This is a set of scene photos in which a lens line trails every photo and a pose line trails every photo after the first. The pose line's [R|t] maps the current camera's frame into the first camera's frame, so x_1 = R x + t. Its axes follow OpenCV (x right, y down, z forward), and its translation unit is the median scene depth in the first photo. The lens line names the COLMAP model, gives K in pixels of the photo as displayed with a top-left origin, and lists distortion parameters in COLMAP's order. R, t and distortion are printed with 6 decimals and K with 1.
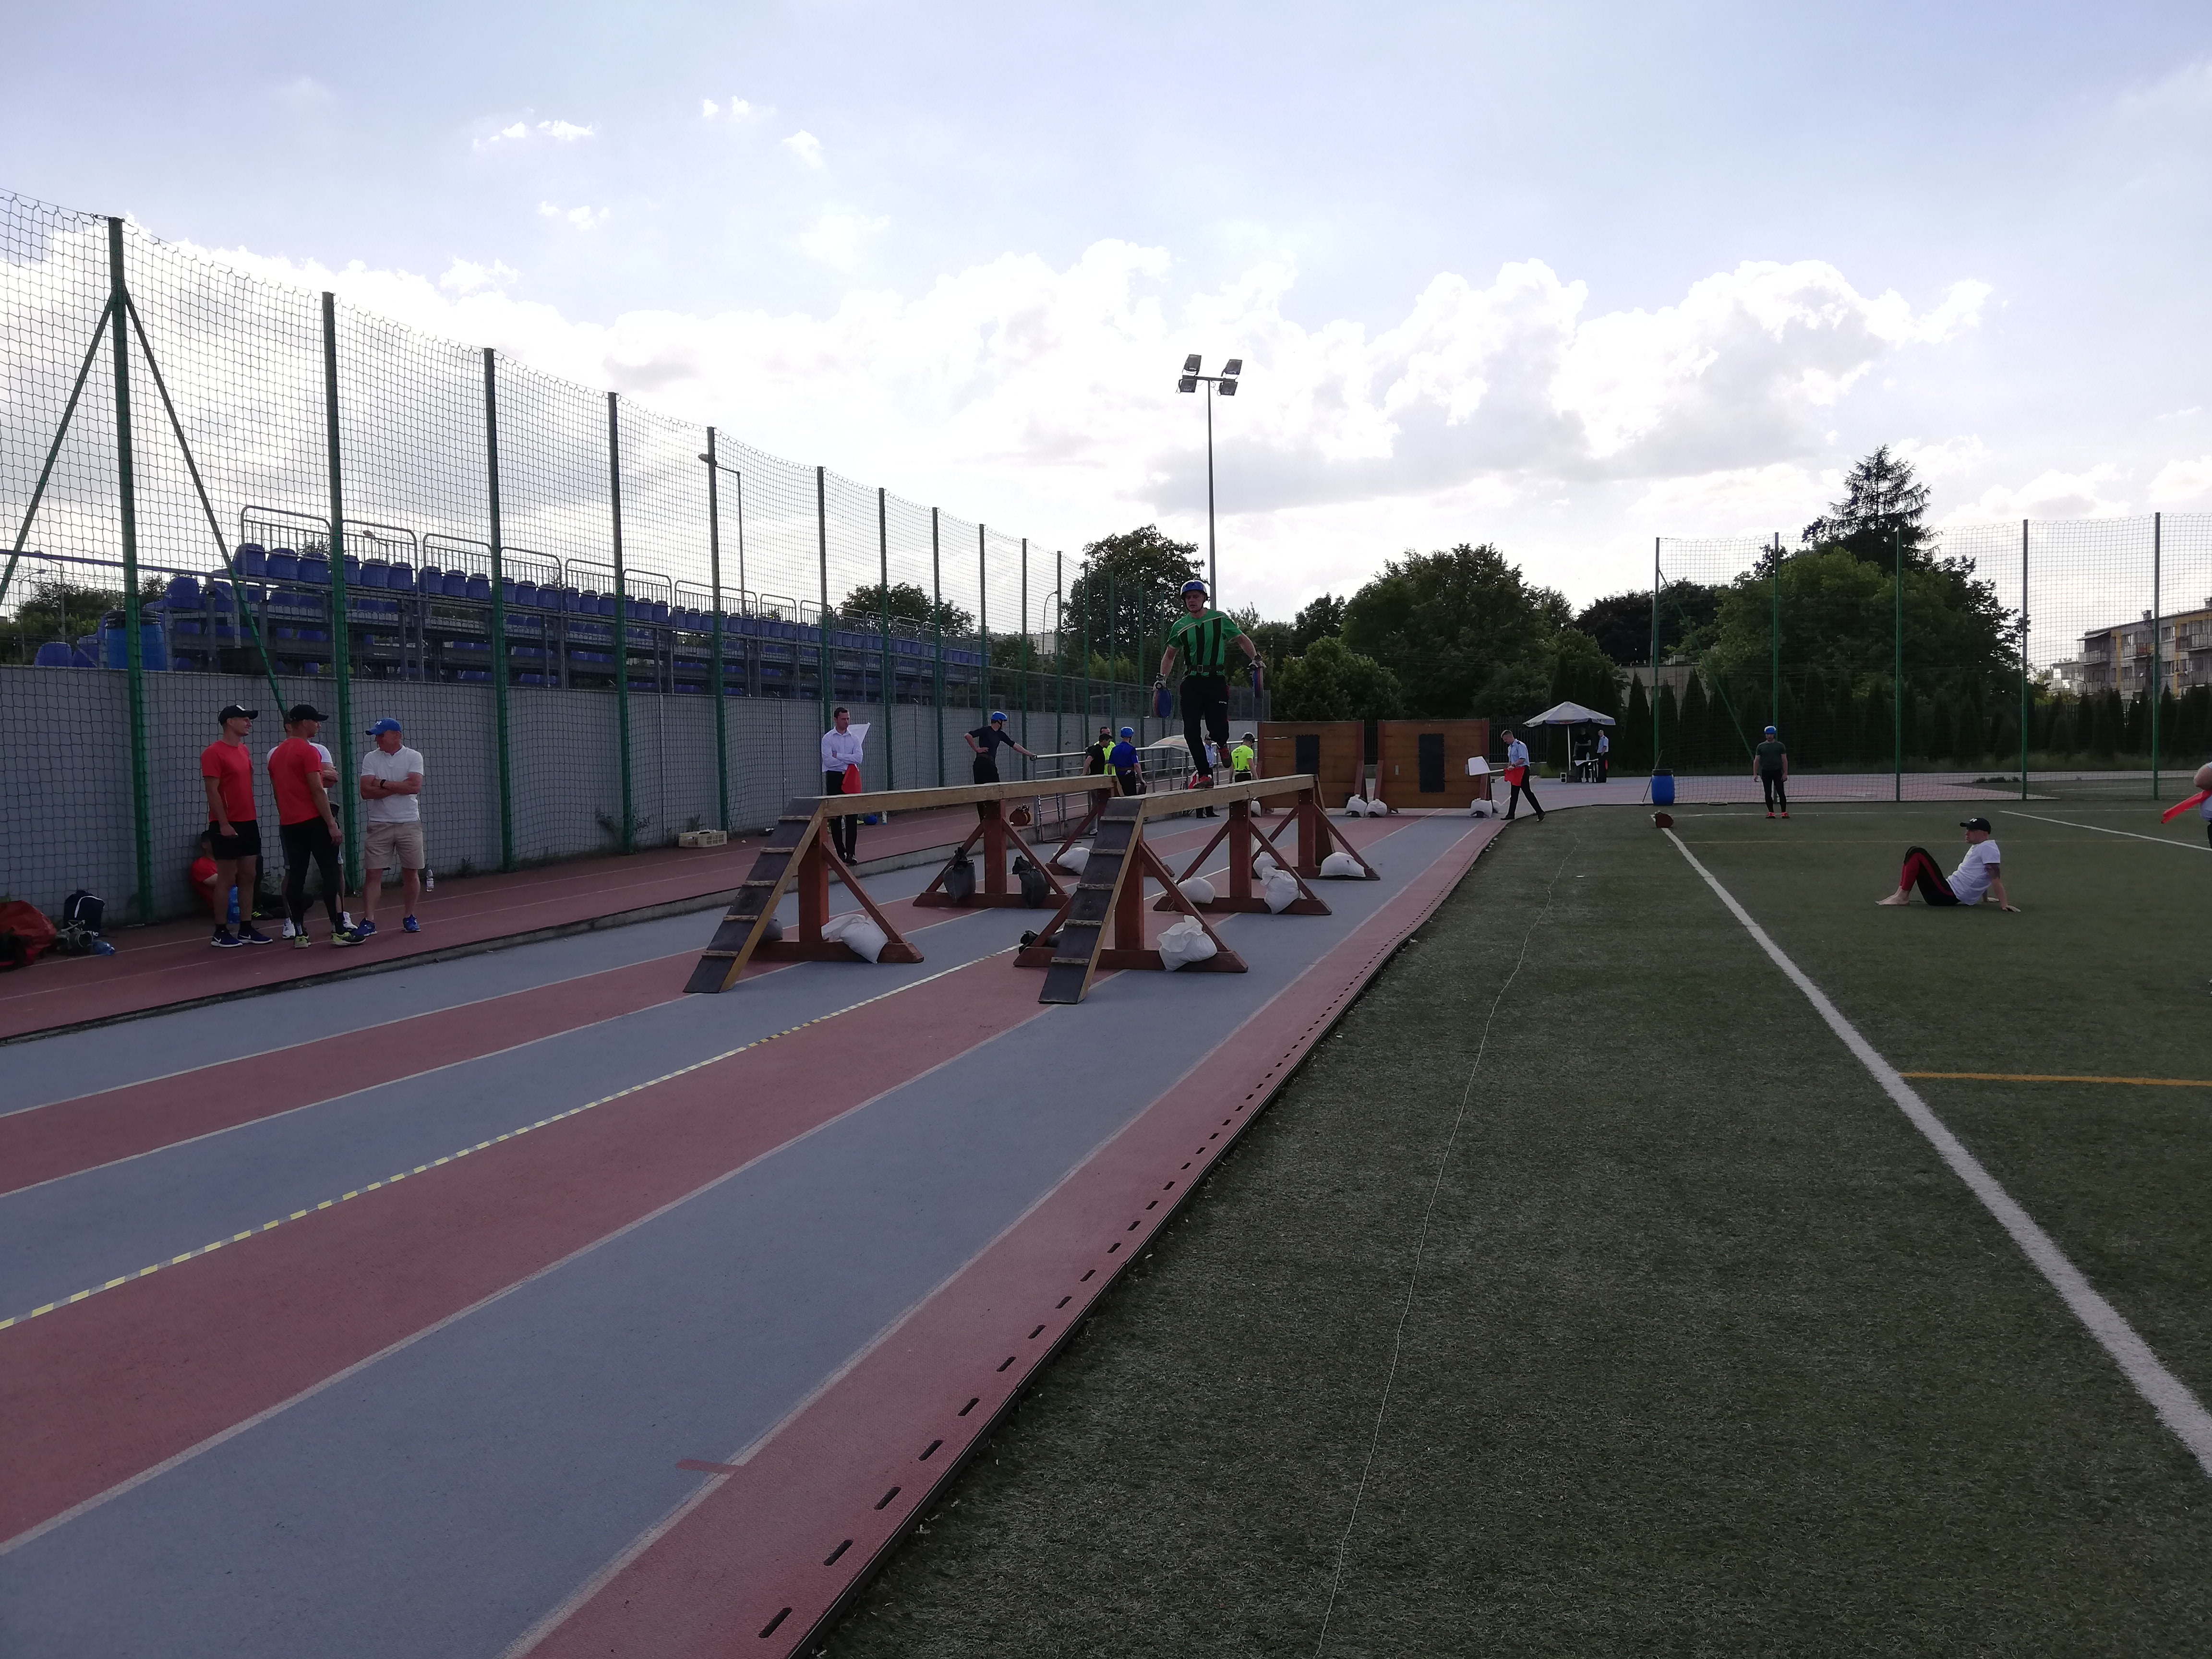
lens RADIAL K [[1614.9, 0, 1186.3], [0, 1614.9, 821.6], [0, 0, 1]] dist [0.043825, -0.089122]
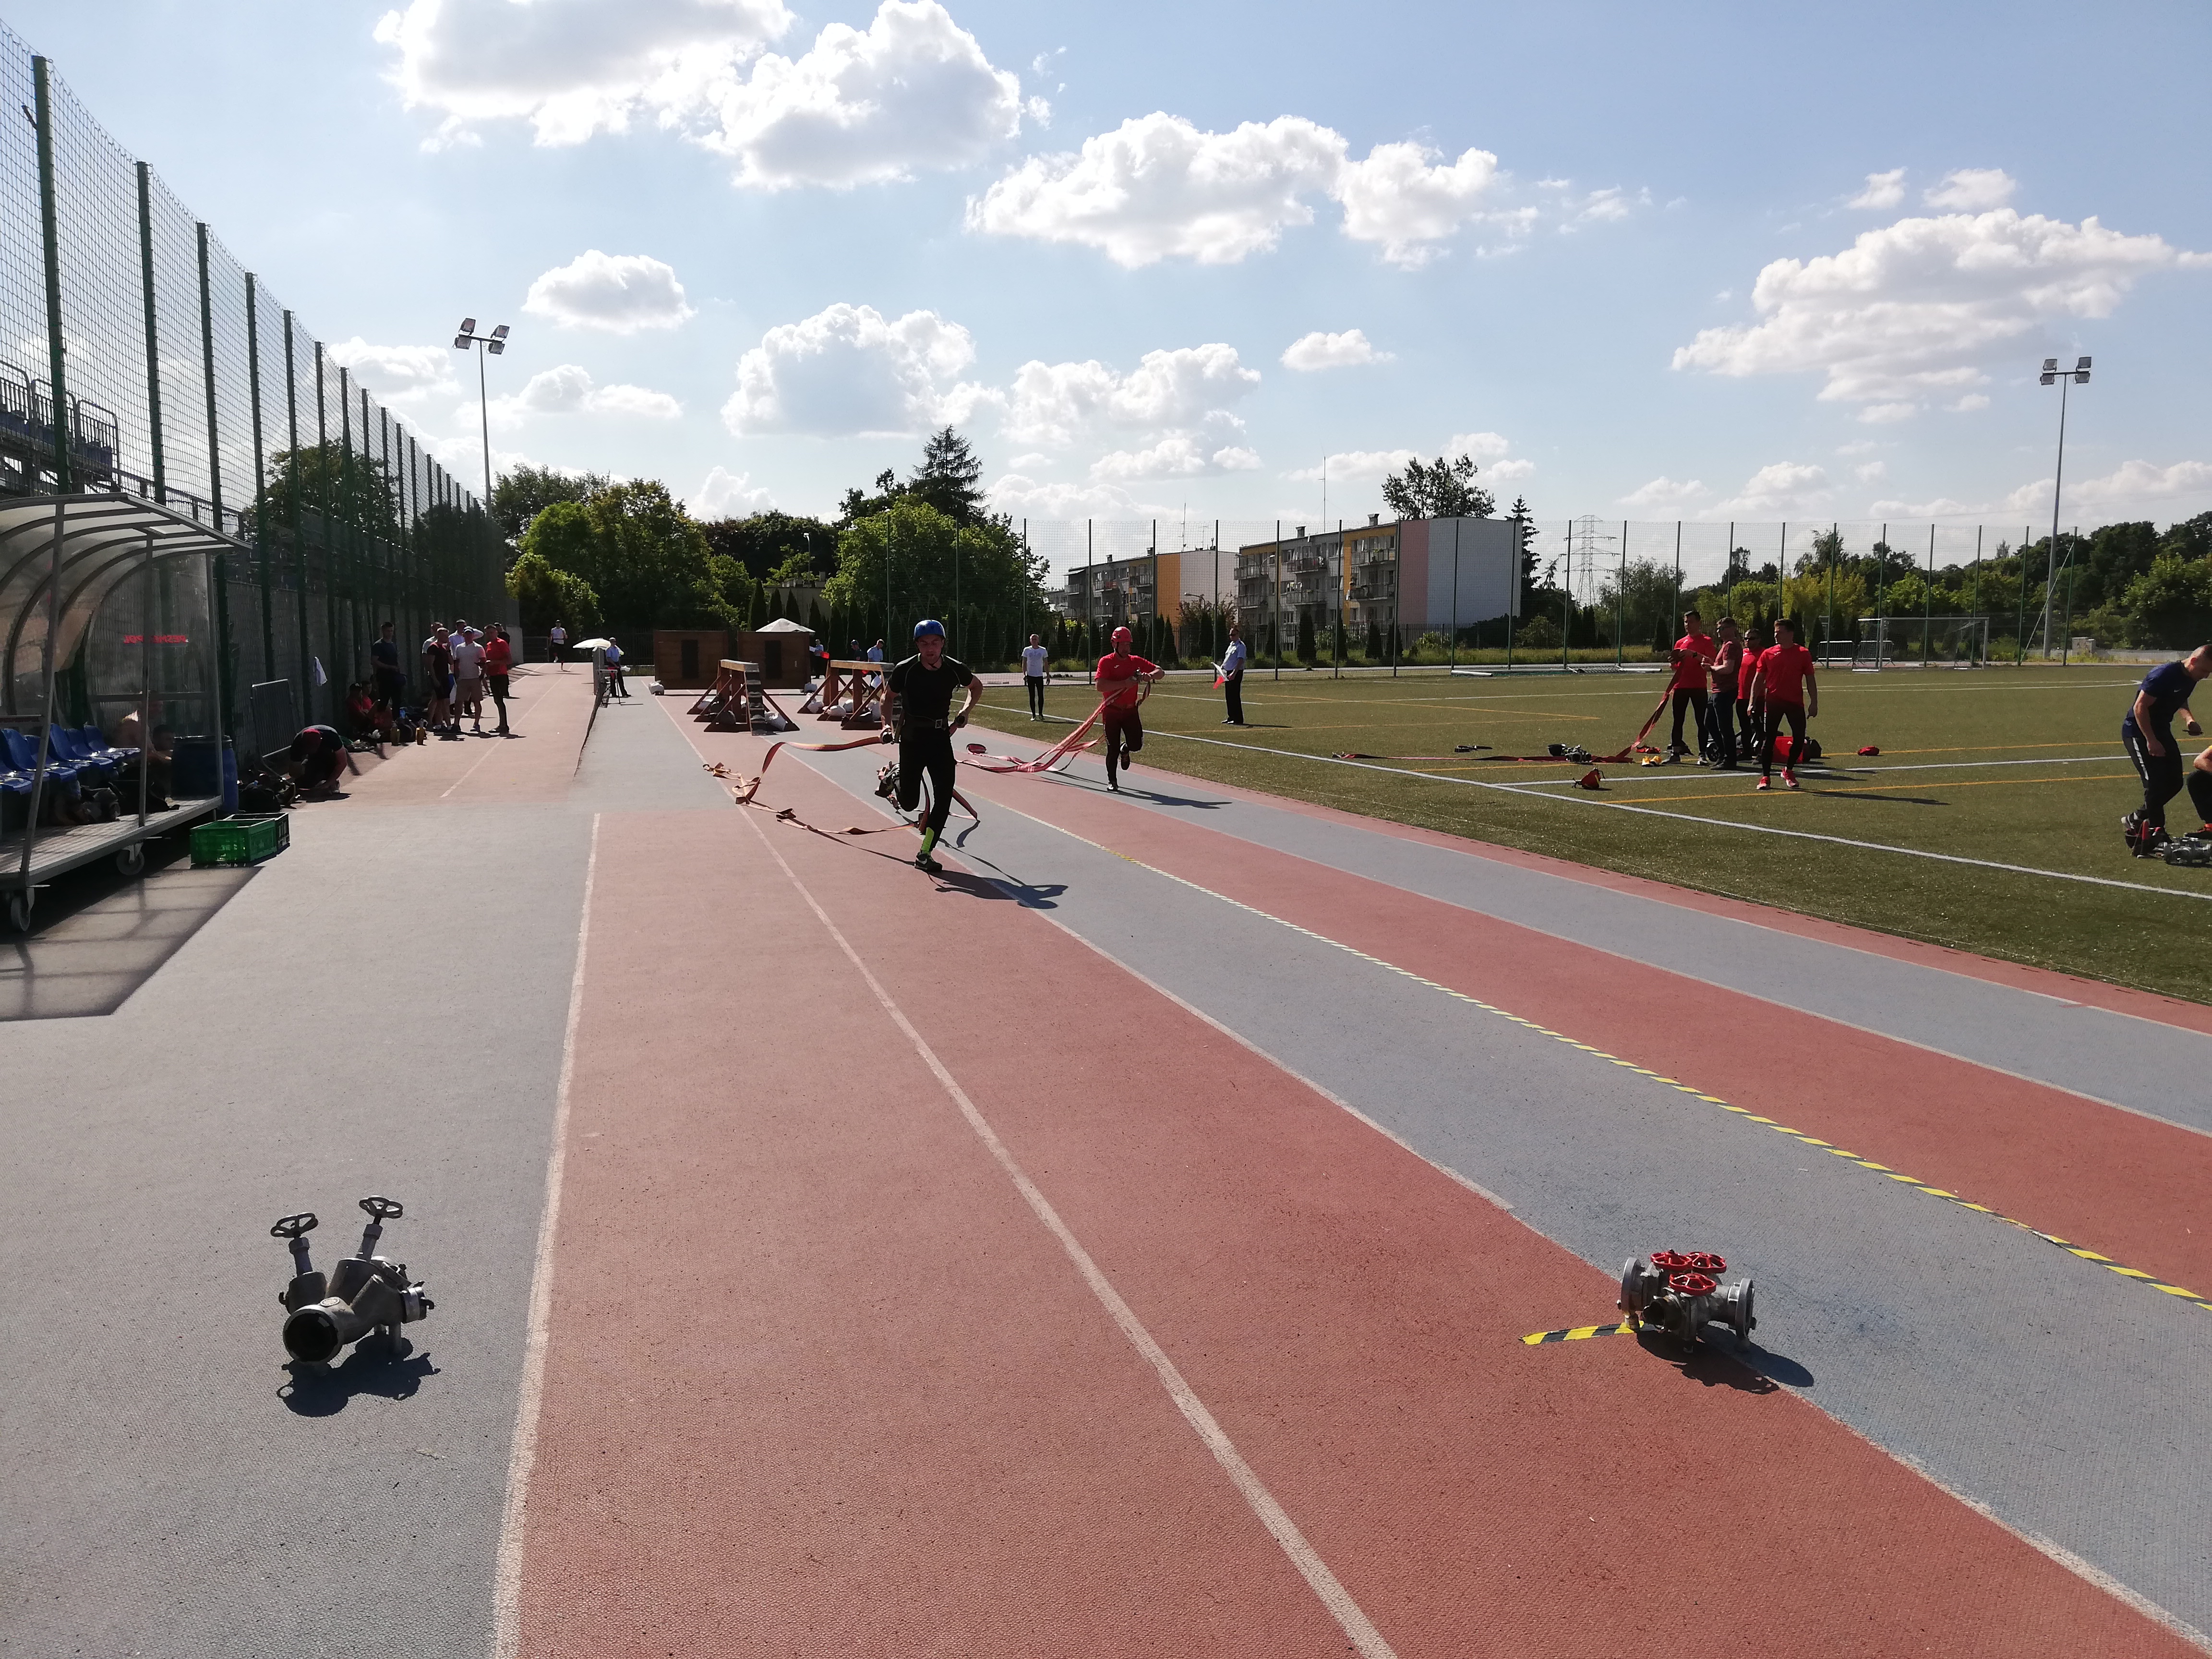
lens RADIAL K [[1614.9, 0, 1106.6], [0, 1614.9, 775.5], [0, 0, 1]] dist [0.043825, -0.089122]
pose [[0.850449, -0.026296, 0.525400, -0.161639], [0.011093, 0.999424, 0.032065, 0.010886], [-0.525941, -0.021441, 0.850251, -0.188248]]
